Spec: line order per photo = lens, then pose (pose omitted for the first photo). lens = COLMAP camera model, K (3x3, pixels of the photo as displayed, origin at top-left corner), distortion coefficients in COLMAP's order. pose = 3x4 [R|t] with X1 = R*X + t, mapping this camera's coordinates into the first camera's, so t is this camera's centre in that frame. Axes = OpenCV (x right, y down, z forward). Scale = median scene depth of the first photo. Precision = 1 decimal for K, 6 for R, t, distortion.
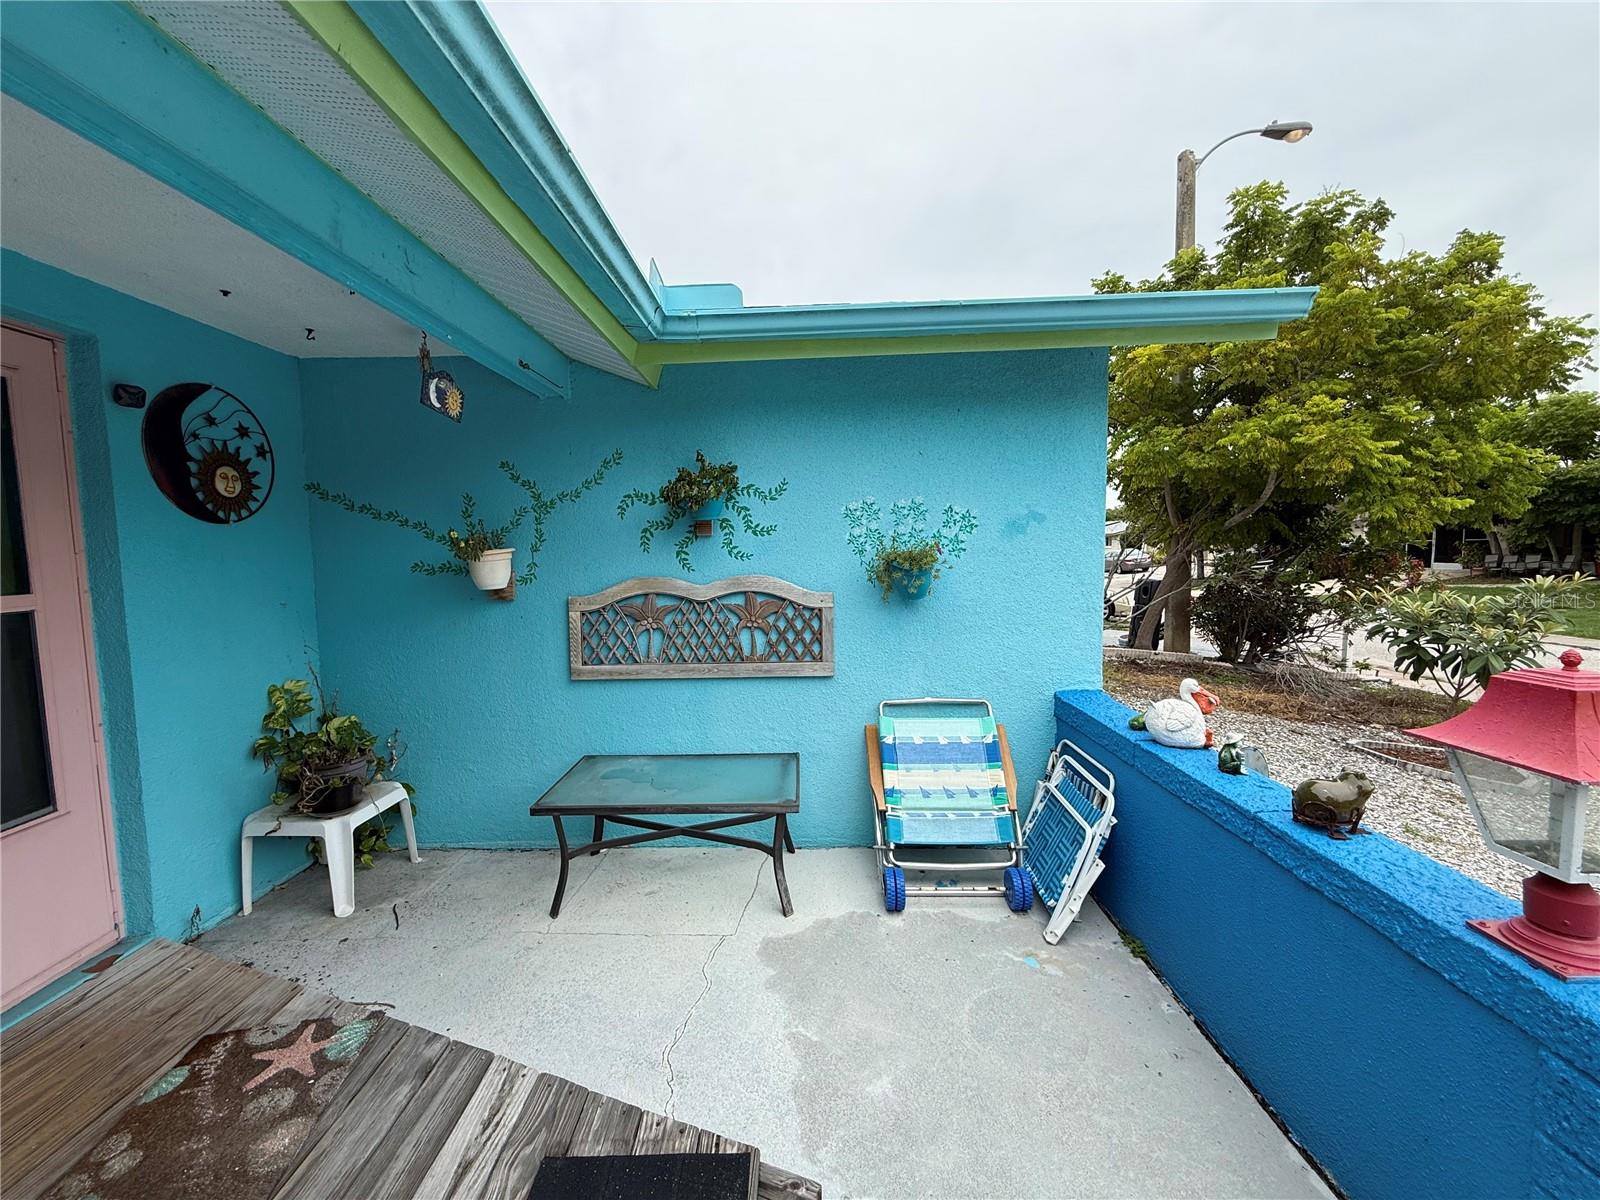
lens RADIAL K [[637.4, 0, 795.1], [0, 637.4, 599.2], [0, 0, 1]] dist [0.000474, 0.000128]
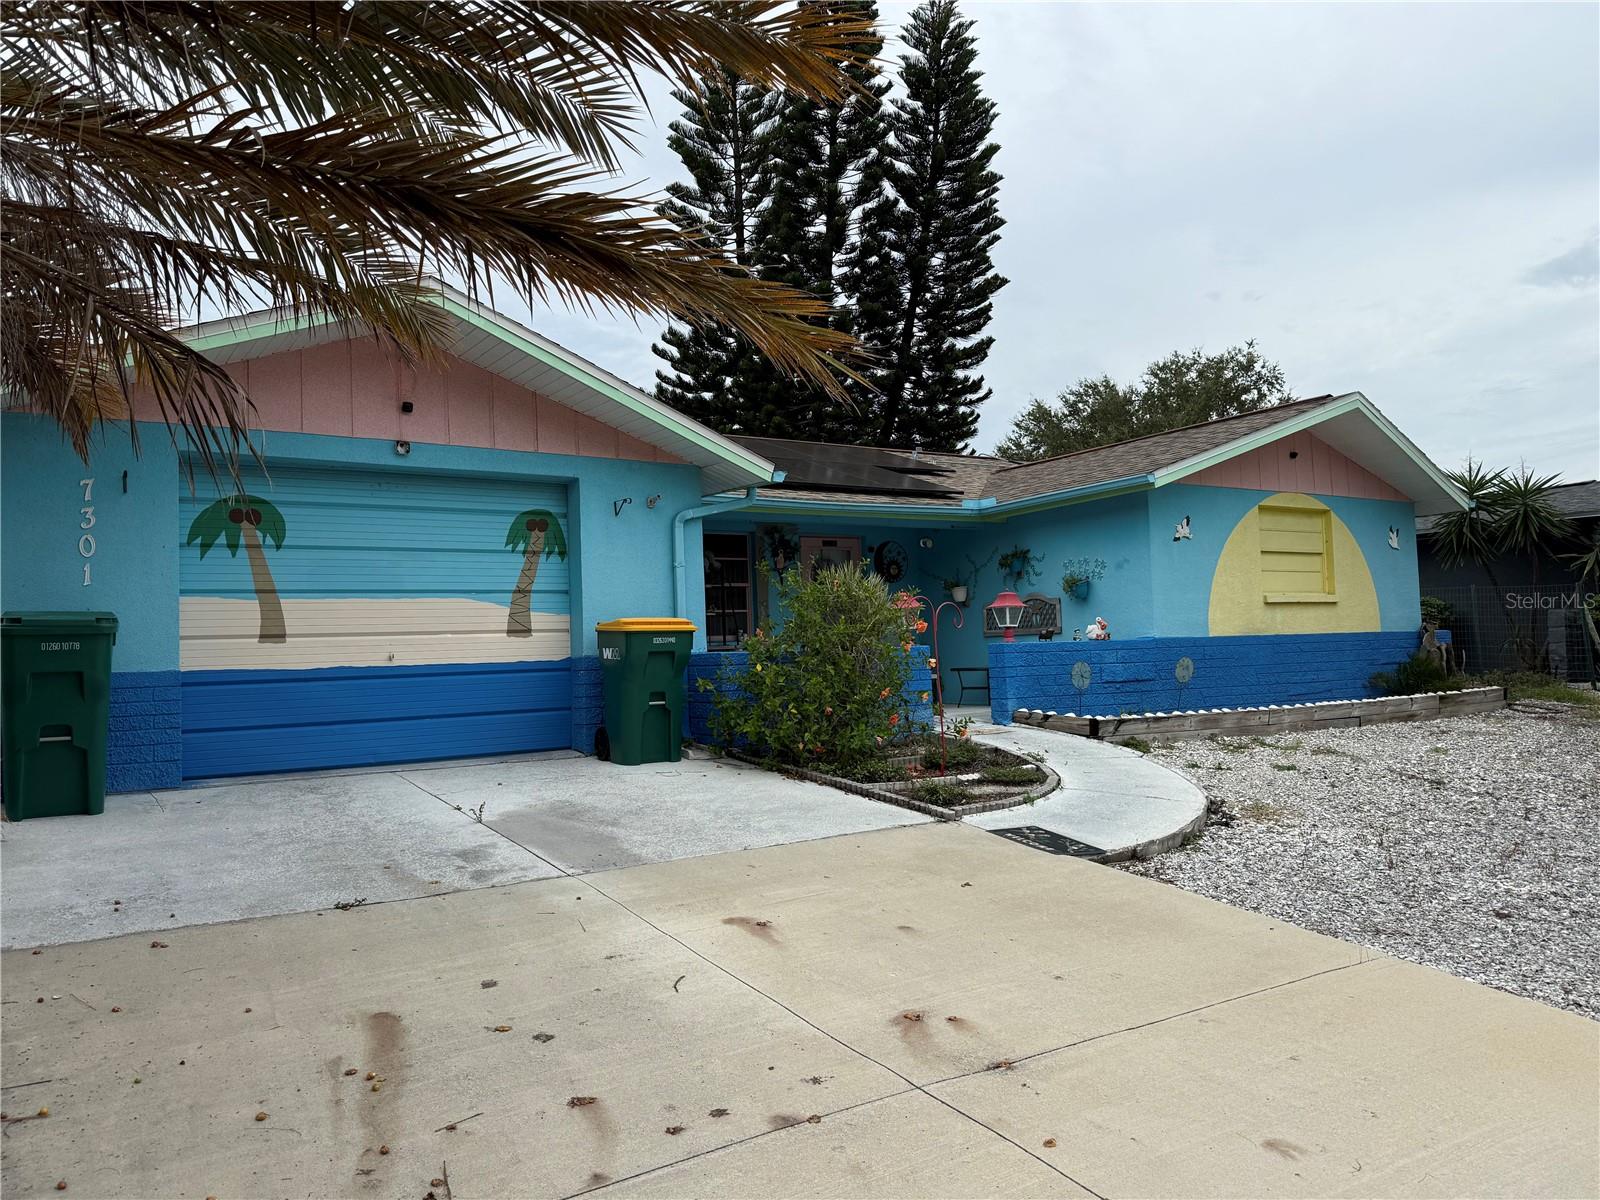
lens RADIAL K [[1160.0, 0, 800.0], [0, 1160.0, 600.0], [0, 0, 1]] dist [-0.000499, -0.000155]
pose [[0.583901, -0.044715, -0.810592, 3.114497], [-0.040193, 0.995665, -0.083877, 0.416387], [0.810829, 0.081556, 0.579573, -2.409671]]
